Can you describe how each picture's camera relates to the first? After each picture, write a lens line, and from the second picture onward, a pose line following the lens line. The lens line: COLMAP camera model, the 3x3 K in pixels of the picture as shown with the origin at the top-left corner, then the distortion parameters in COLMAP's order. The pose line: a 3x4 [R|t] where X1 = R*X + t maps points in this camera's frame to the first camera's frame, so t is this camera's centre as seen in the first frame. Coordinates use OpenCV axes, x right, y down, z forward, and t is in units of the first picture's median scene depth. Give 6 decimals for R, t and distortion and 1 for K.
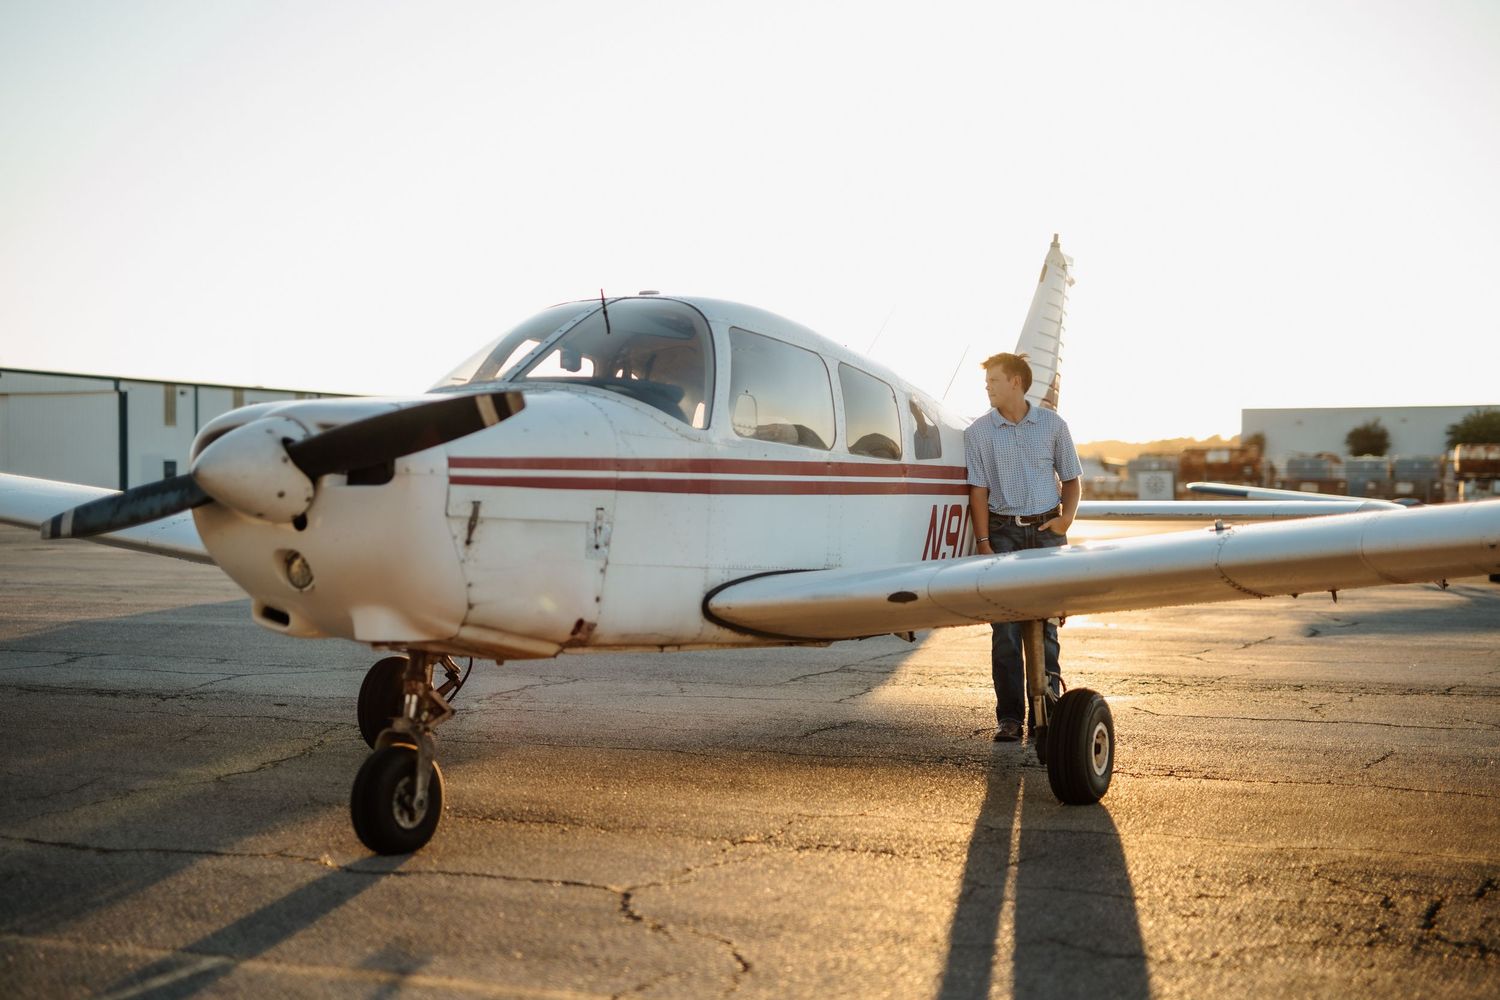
lens RADIAL K [[2120.8, 0, 791.7], [0, 2120.8, 496.0], [0, 0, 1]] dist [-0.024573, 0.075522]
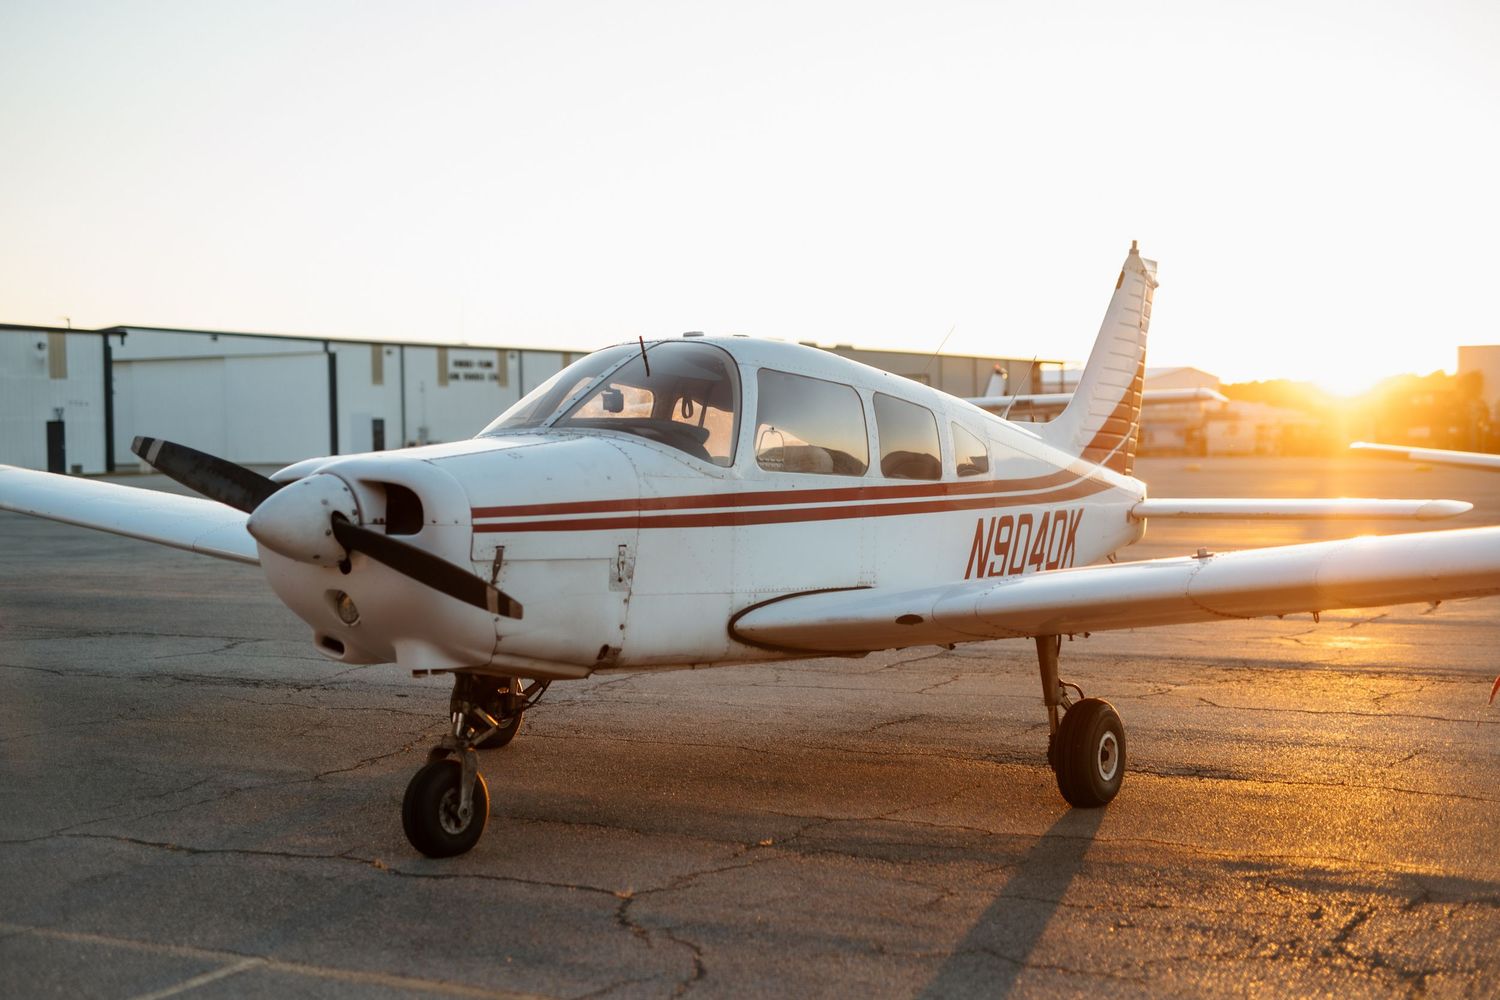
lens RADIAL K [[2108.8, 0, 750.0], [0, 2108.8, 500.0], [0, 0, 1]] dist [0.004727, -0.027570]
pose [[0.994157, -0.012241, -0.107247, 0.093490], [0.014692, 0.999648, 0.022096, -0.040667], [0.106939, -0.023543, 0.993987, -0.083718]]
